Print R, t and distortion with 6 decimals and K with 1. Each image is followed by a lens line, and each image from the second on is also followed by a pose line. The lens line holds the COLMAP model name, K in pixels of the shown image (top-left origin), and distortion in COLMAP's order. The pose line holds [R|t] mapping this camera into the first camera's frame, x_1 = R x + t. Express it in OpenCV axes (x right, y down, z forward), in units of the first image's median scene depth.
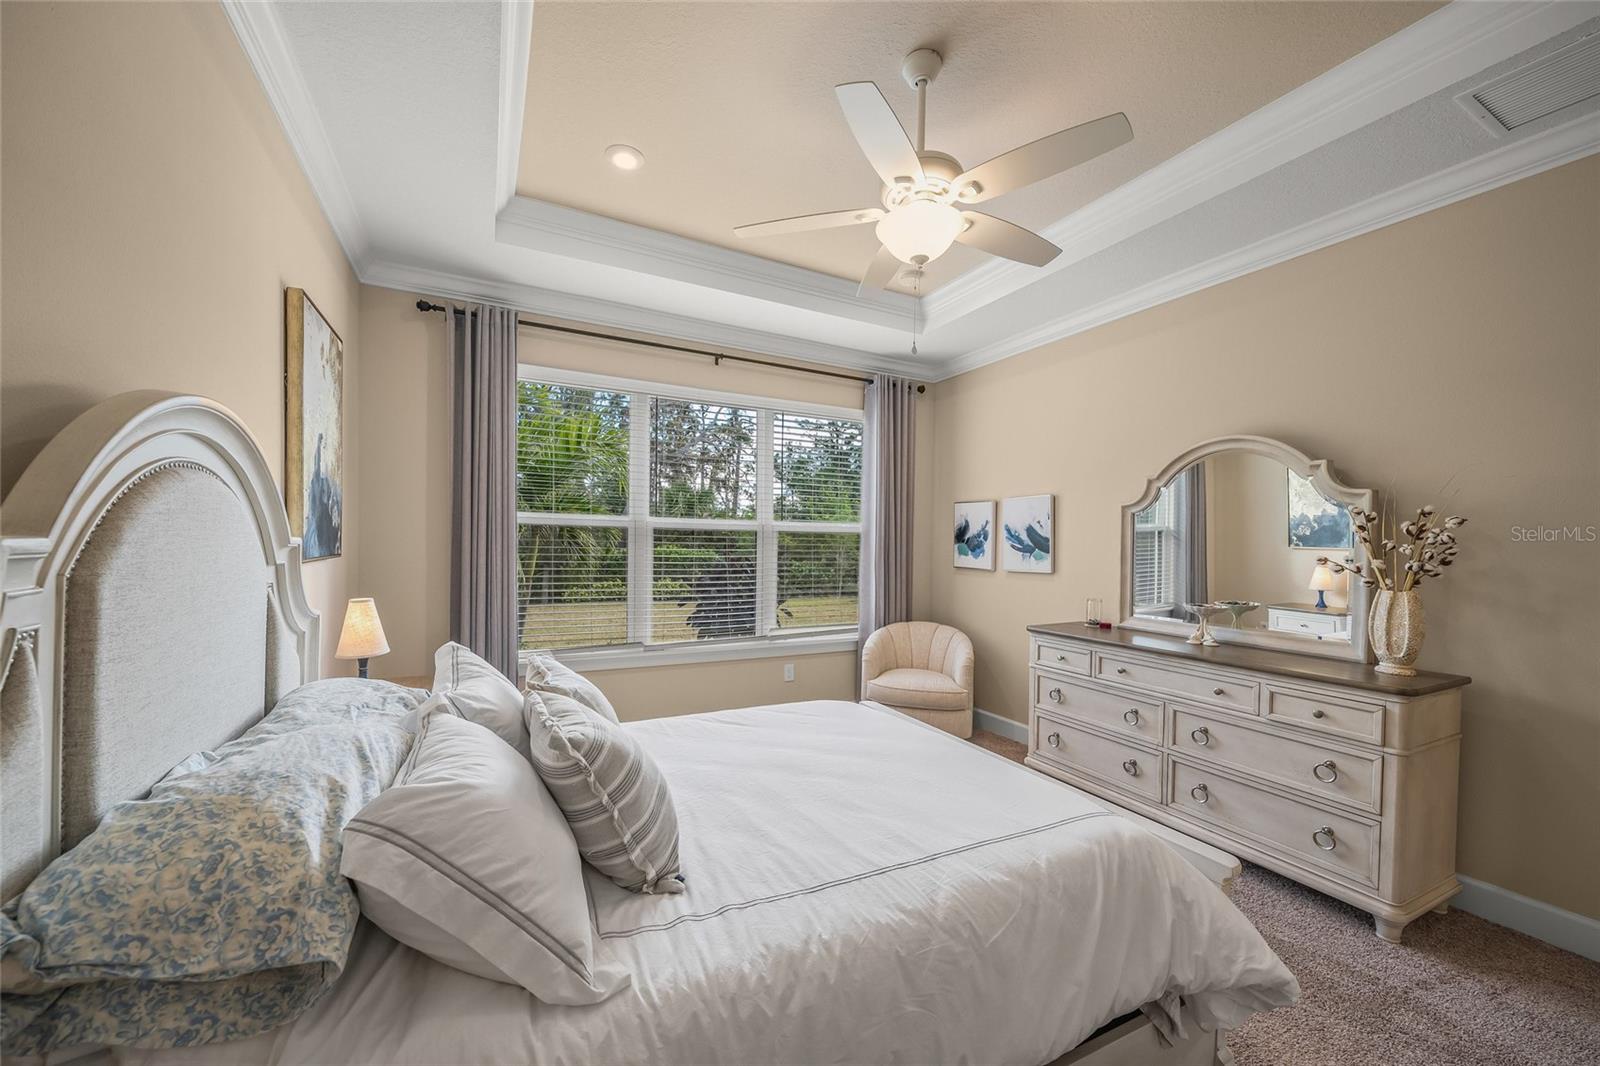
lens RADIAL K [[597.6, 0, 796.0], [0, 597.6, 542.6], [0, 0, 1]] dist [-0.008023, 0.002659]
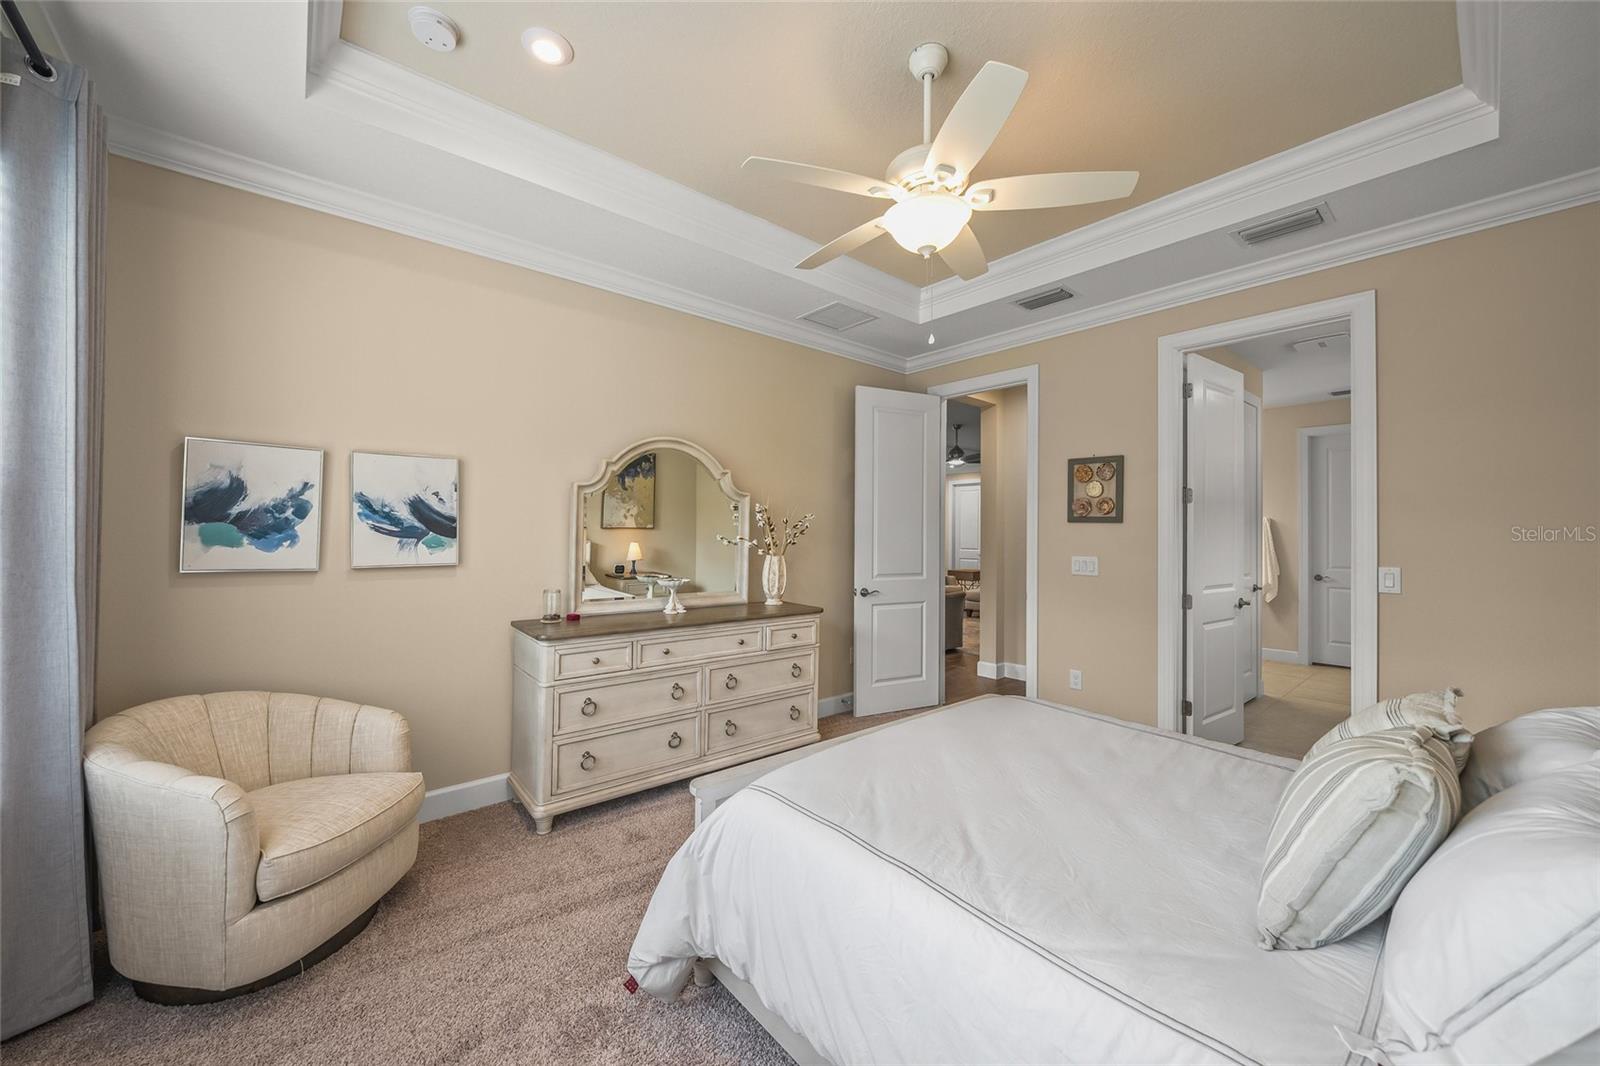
lens RADIAL K [[597.6, 0, 807.8], [0, 597.6, 525.4], [0, 0, 1]] dist [-0.008023, 0.002659]
pose [[-0.227368, -0.008130, 0.973775, -0.364754], [-0.014710, 0.999880, 0.004914, -0.006756], [-0.973698, -0.013207, -0.227461, 0.730024]]
